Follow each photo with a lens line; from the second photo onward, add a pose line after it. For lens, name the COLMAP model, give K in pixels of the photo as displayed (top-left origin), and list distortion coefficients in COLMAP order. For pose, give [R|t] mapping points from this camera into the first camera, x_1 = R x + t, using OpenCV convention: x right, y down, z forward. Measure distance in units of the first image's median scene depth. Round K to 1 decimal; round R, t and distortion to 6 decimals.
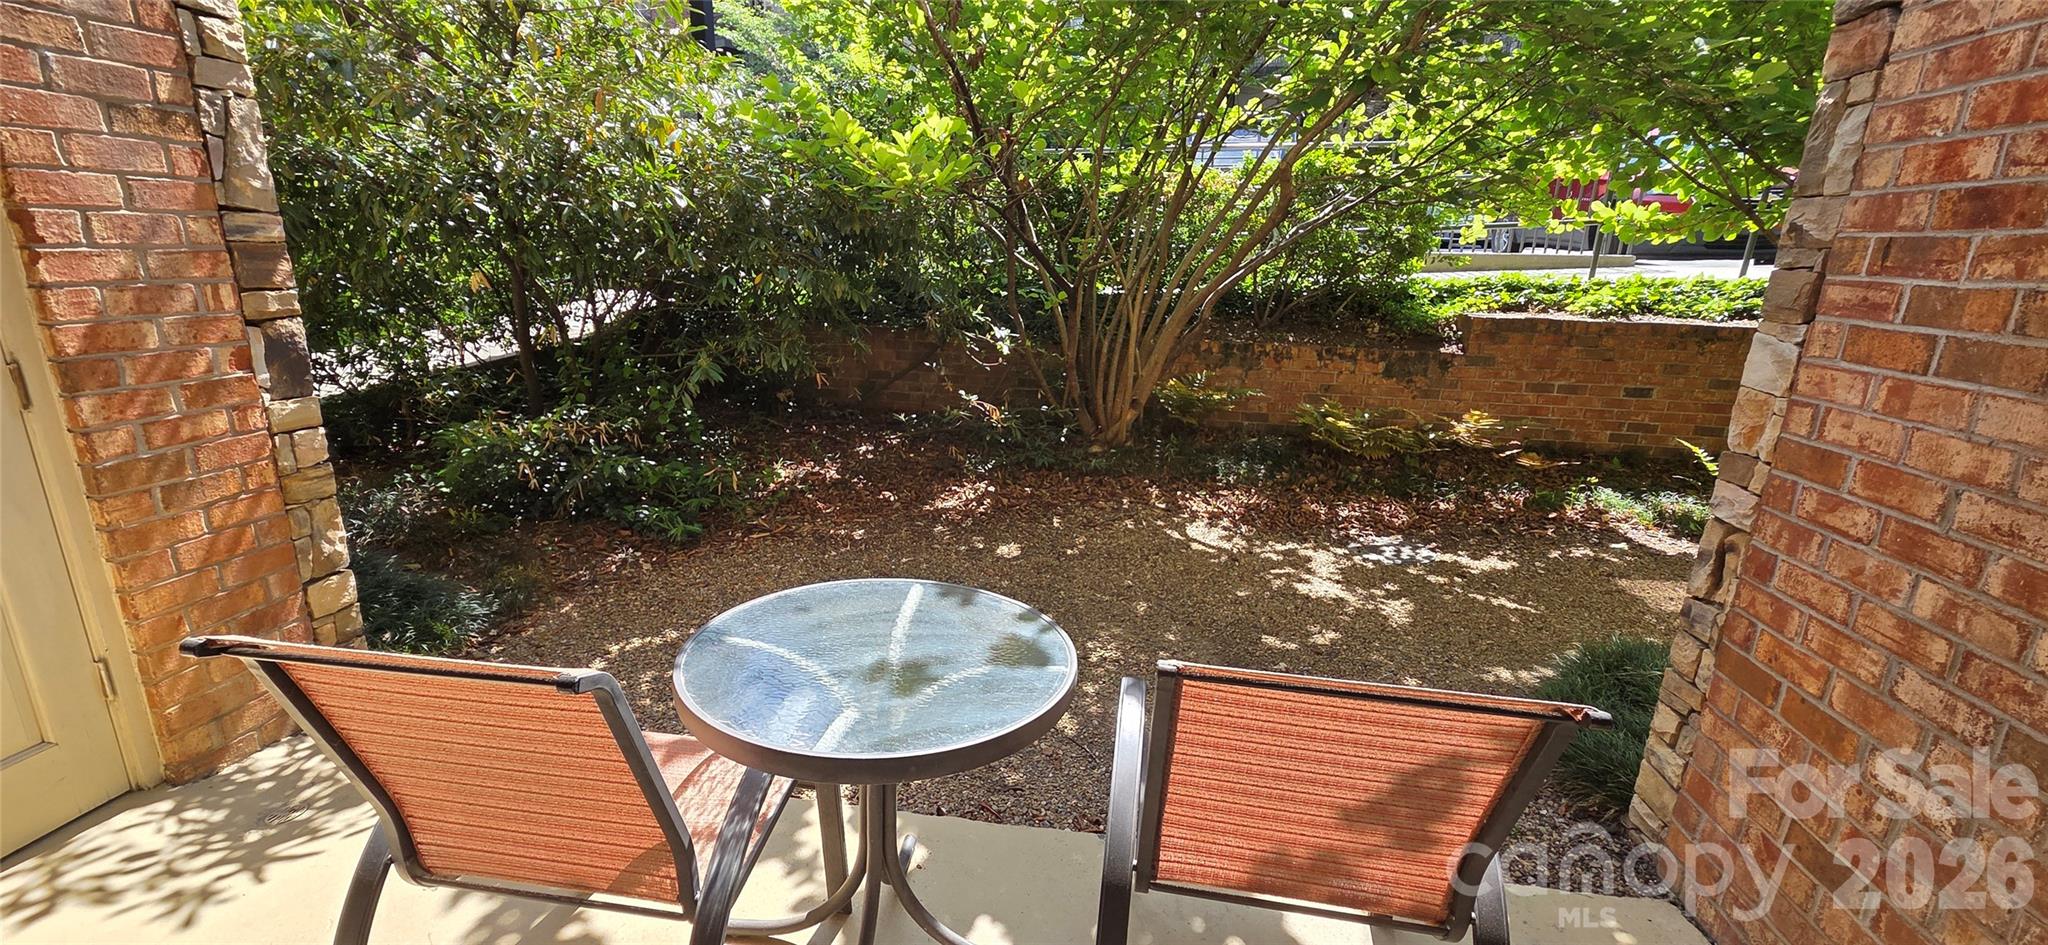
lens RADIAL K [[835.0, 0, 1006.7], [0, 835.0, 482.2], [0, 0, 1]] dist [0.001342, -0.000457]
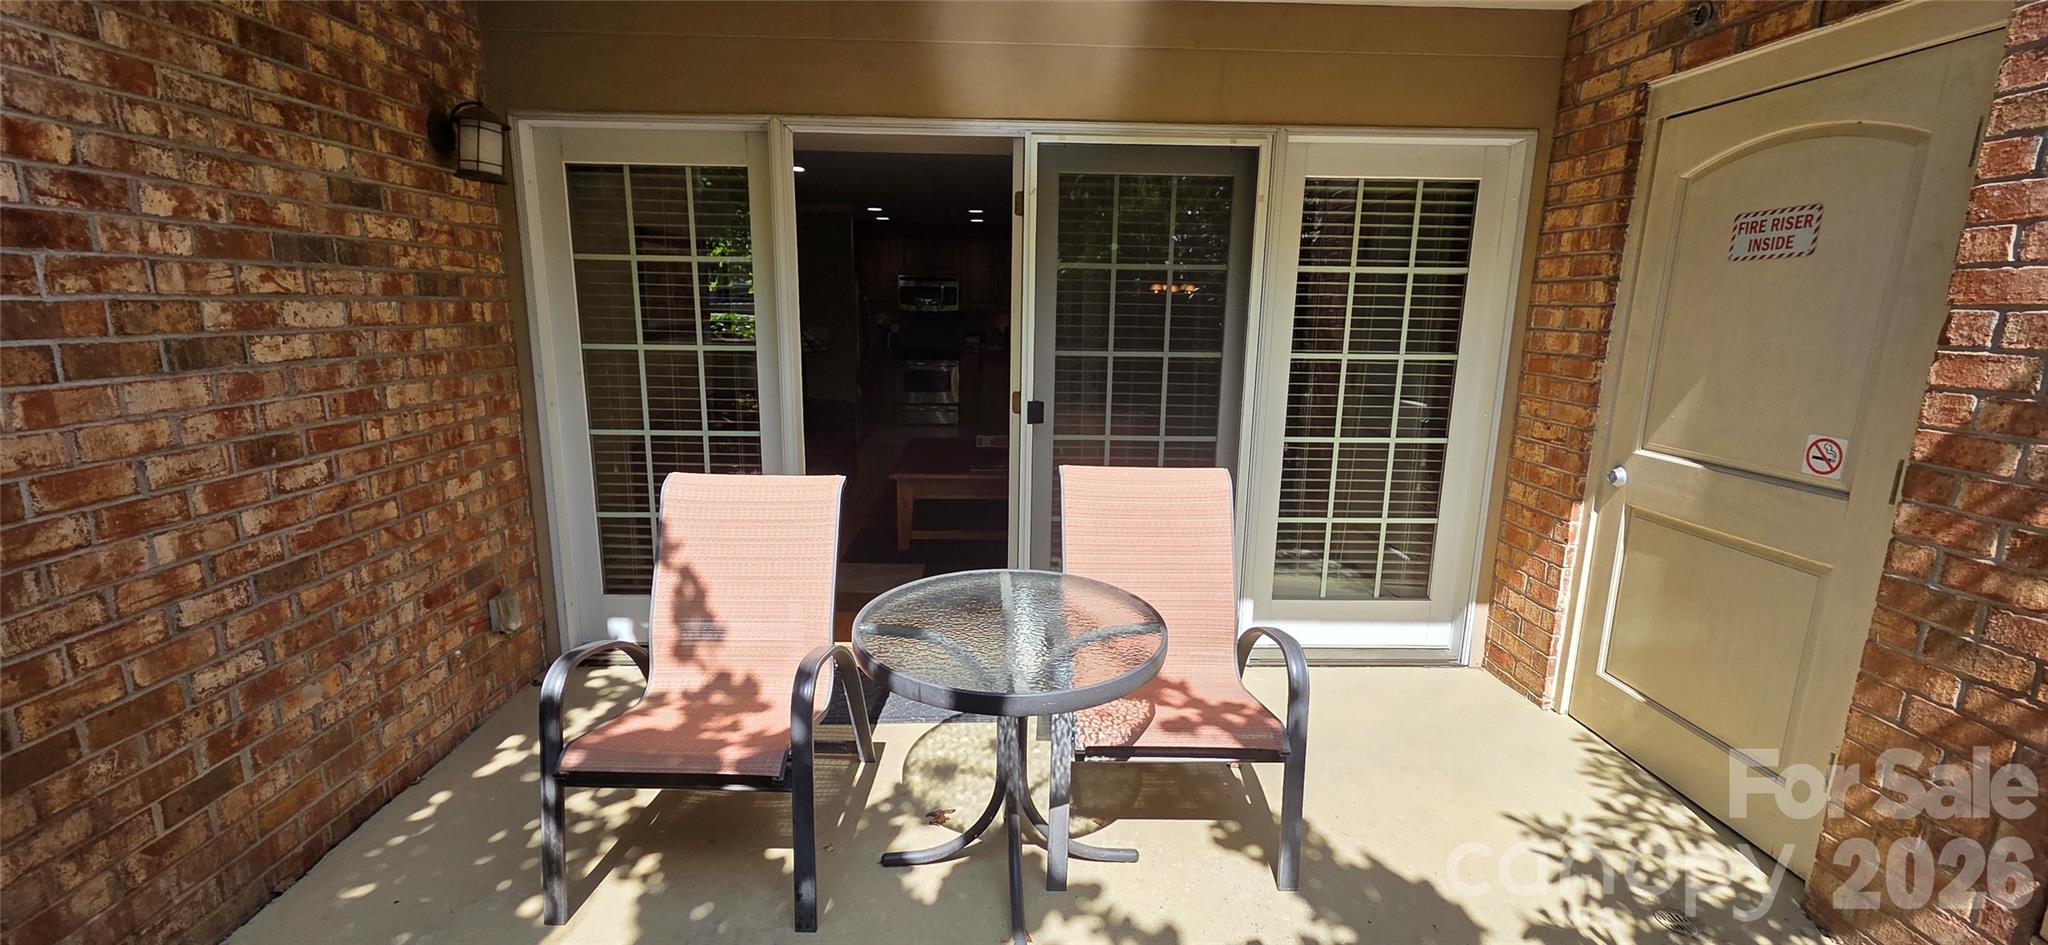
lens RADIAL K [[835.0, 0, 1021.8], [0, 835.0, 489.9], [0, 0, 1]] dist [0.001342, -0.000457]
pose [[-0.981768, -0.001347, -0.190079, 0.069429], [-0.092140, 0.878015, 0.469681, -0.538664], [0.166260, 0.478631, -0.862131, 1.891174]]
